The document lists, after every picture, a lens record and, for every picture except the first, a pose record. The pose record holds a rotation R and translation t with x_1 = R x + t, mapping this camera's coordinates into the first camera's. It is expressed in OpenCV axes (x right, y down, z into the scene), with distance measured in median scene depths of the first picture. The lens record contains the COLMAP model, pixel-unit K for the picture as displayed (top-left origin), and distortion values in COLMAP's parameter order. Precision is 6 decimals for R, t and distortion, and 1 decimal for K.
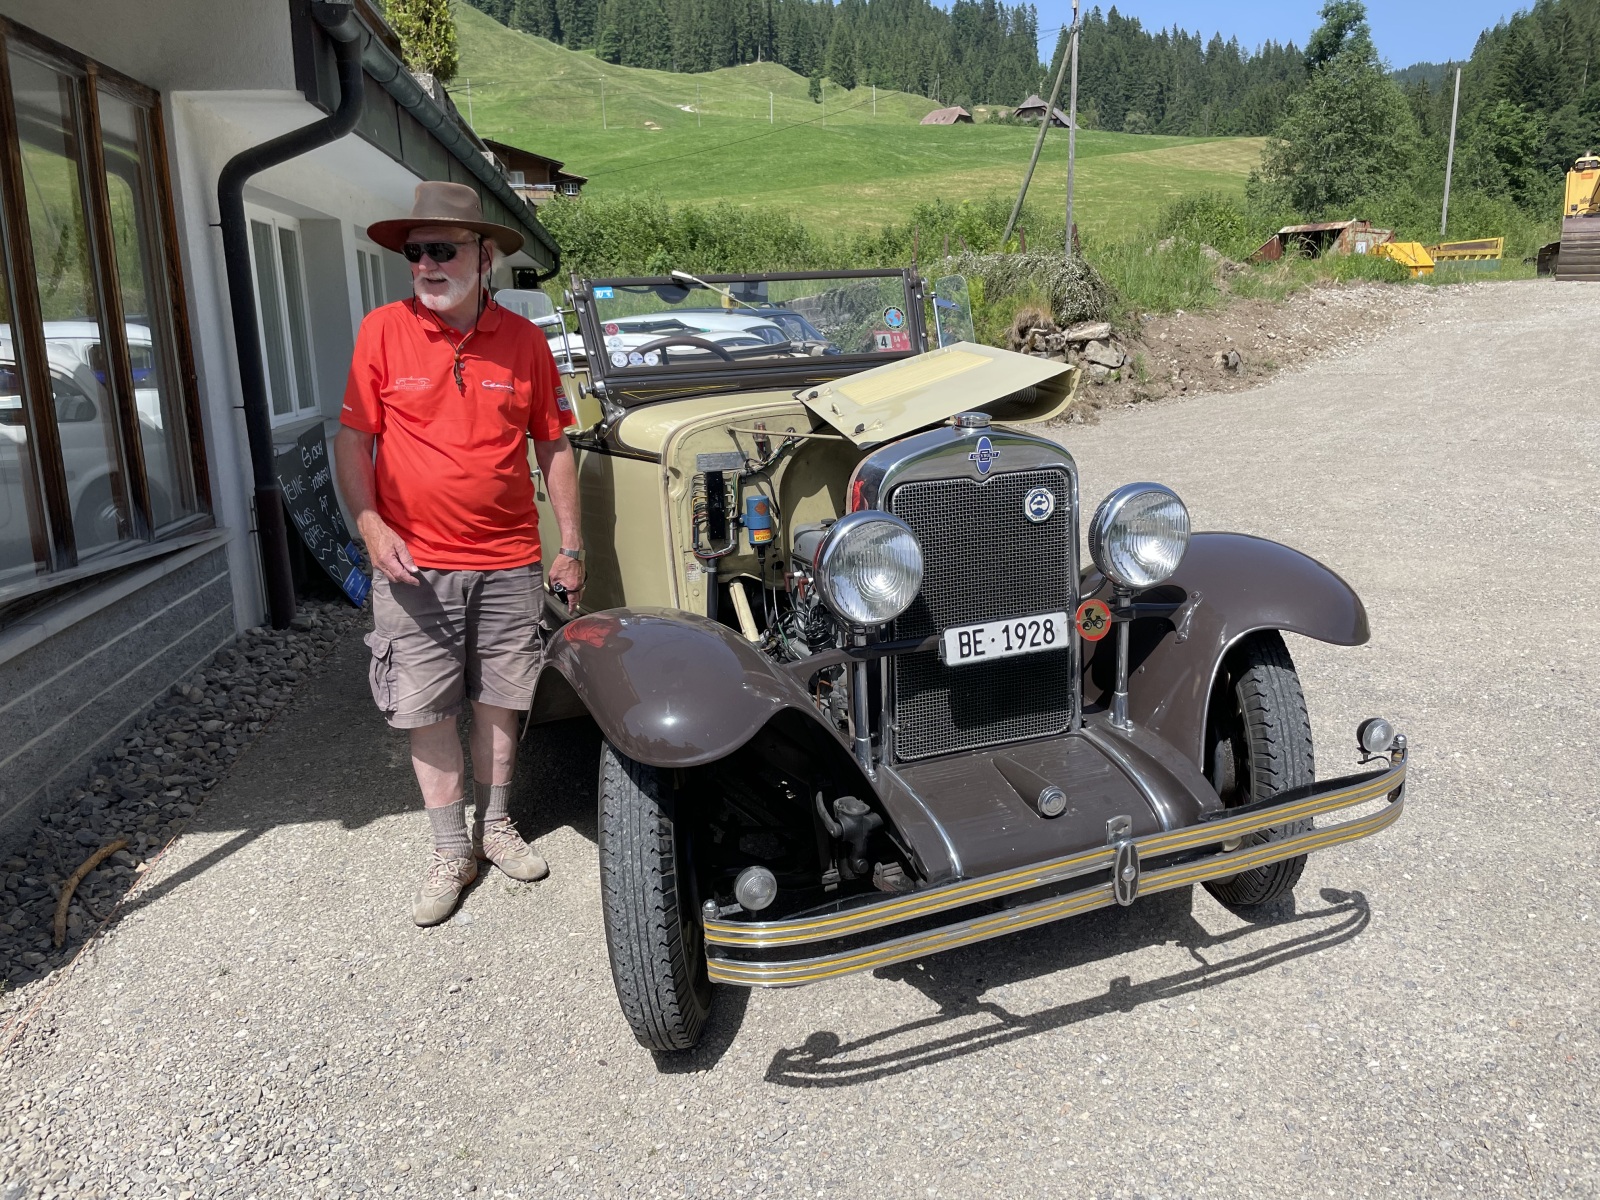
lens RADIAL K [[1225.5, 0, 812.9], [0, 1225.5, 602.3], [0, 0, 1]] dist [0.082762, -0.121552]
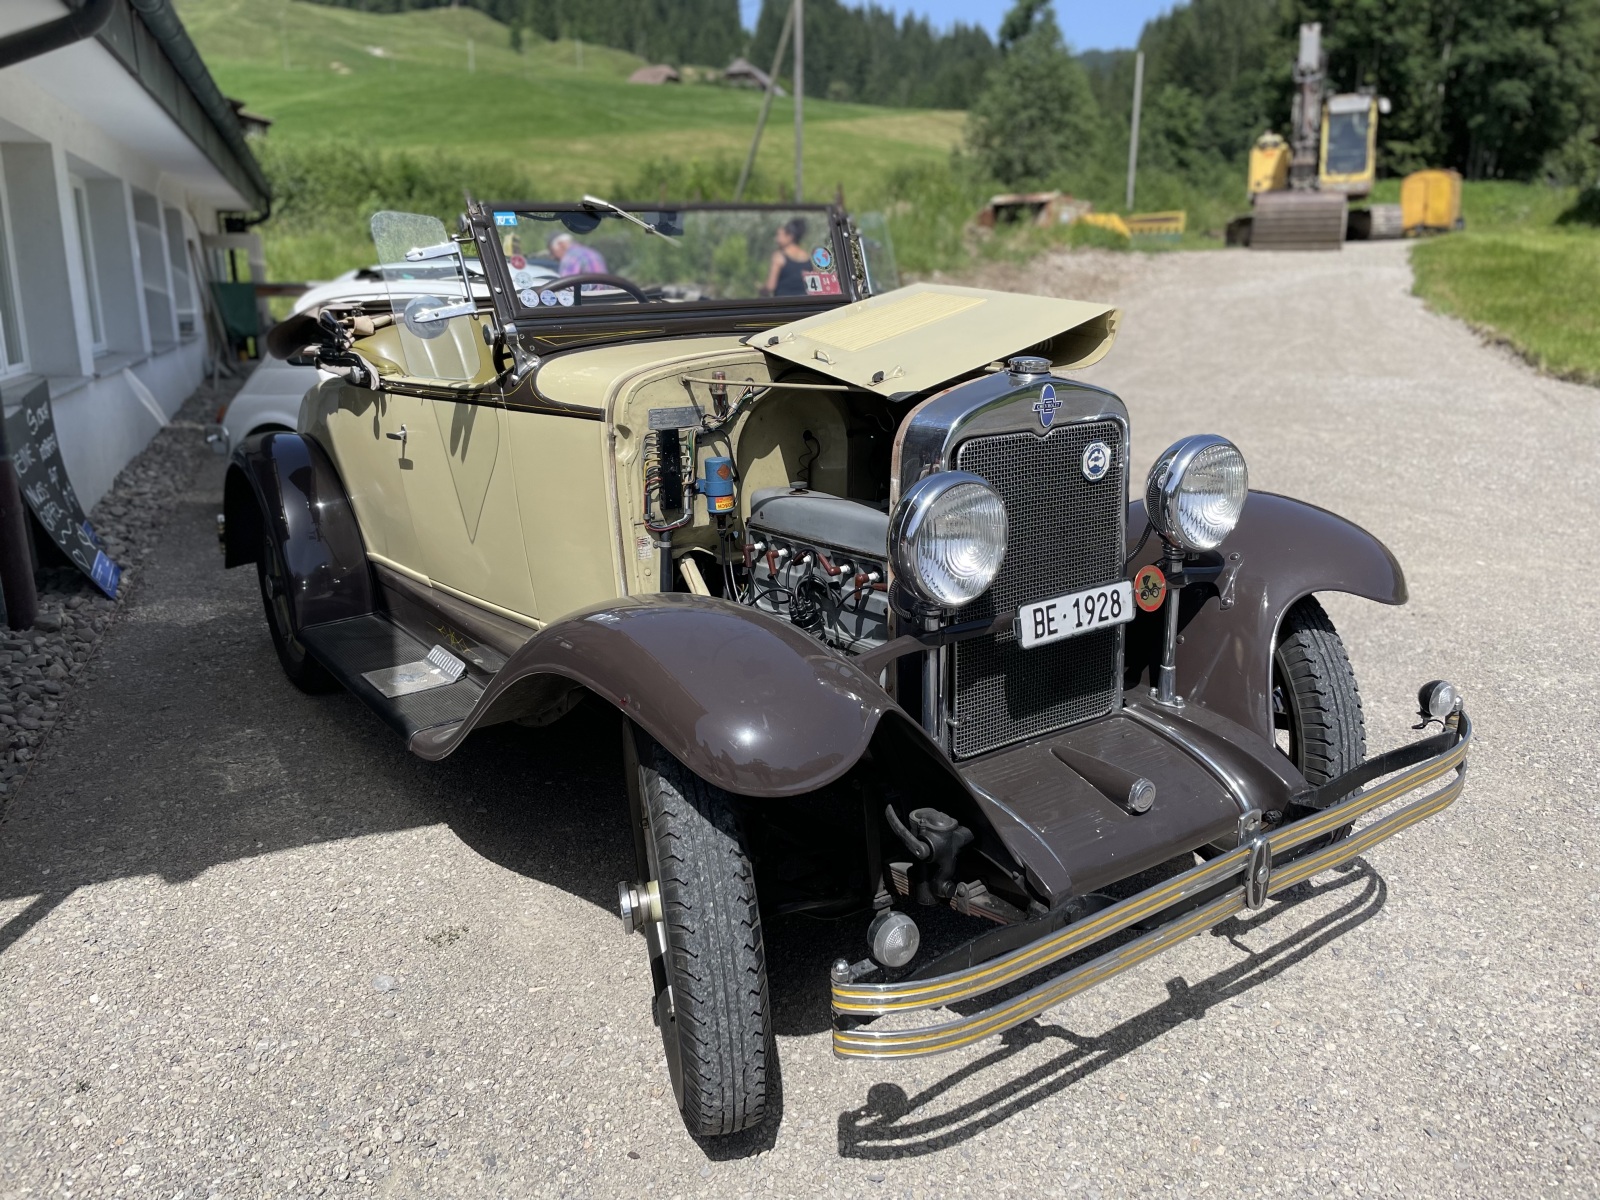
lens RADIAL K [[1226.2, 0, 808.3], [0, 1226.2, 576.3], [0, 0, 1]] dist [0.078584, -0.114880]
pose [[0.975625, -0.036843, 0.216330, -0.200604], [0.034780, 0.999306, 0.013335, -0.014377], [-0.216671, -0.005486, 0.976229, 0.164205]]
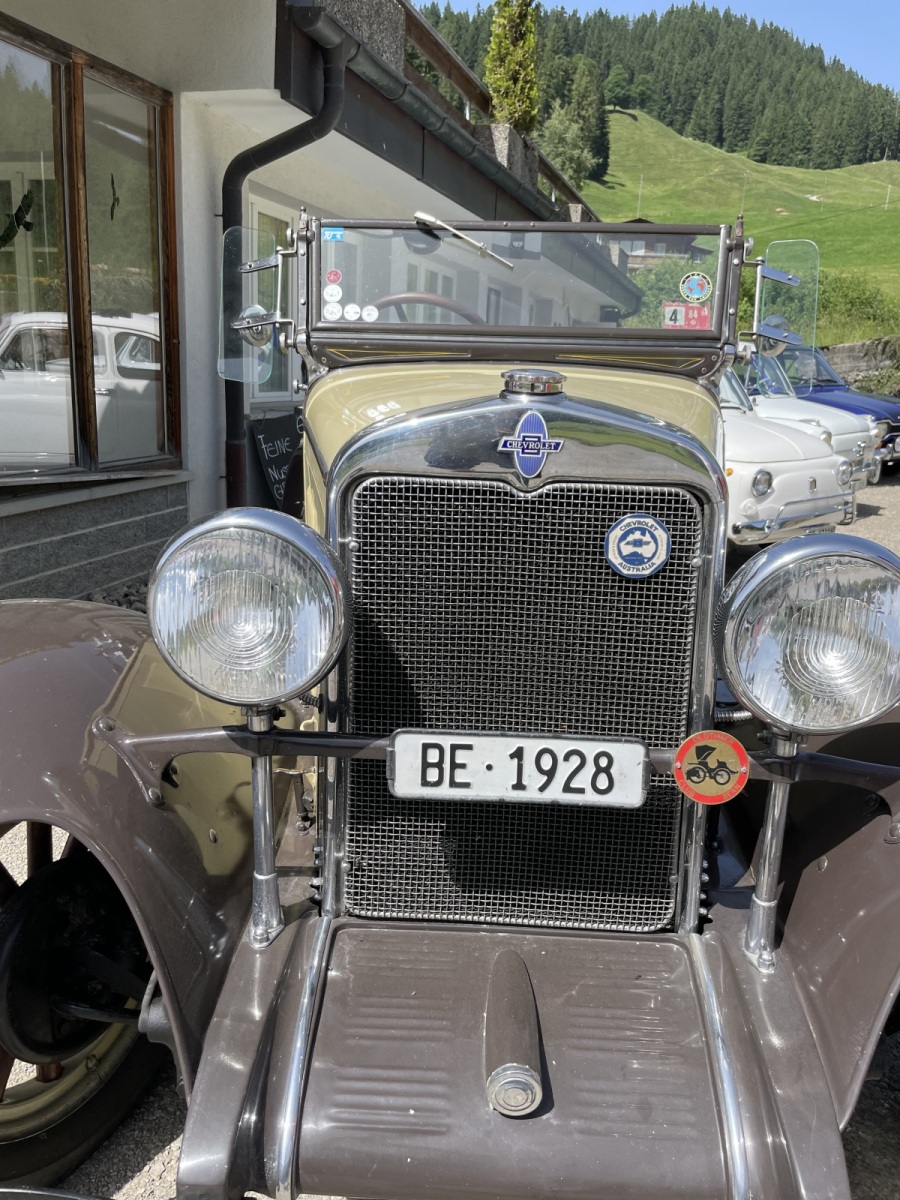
lens RADIAL K [[919.2, 0, 452.3], [0, 919.2, 603.3], [0, 0, 1]] dist [0.082762, -0.121552]
pose [[0.905603, 0.174062, -0.386763, 0.257232], [-0.162183, 0.984720, 0.063422, -0.062515], [0.391893, 0.005291, 0.919996, 0.541509]]
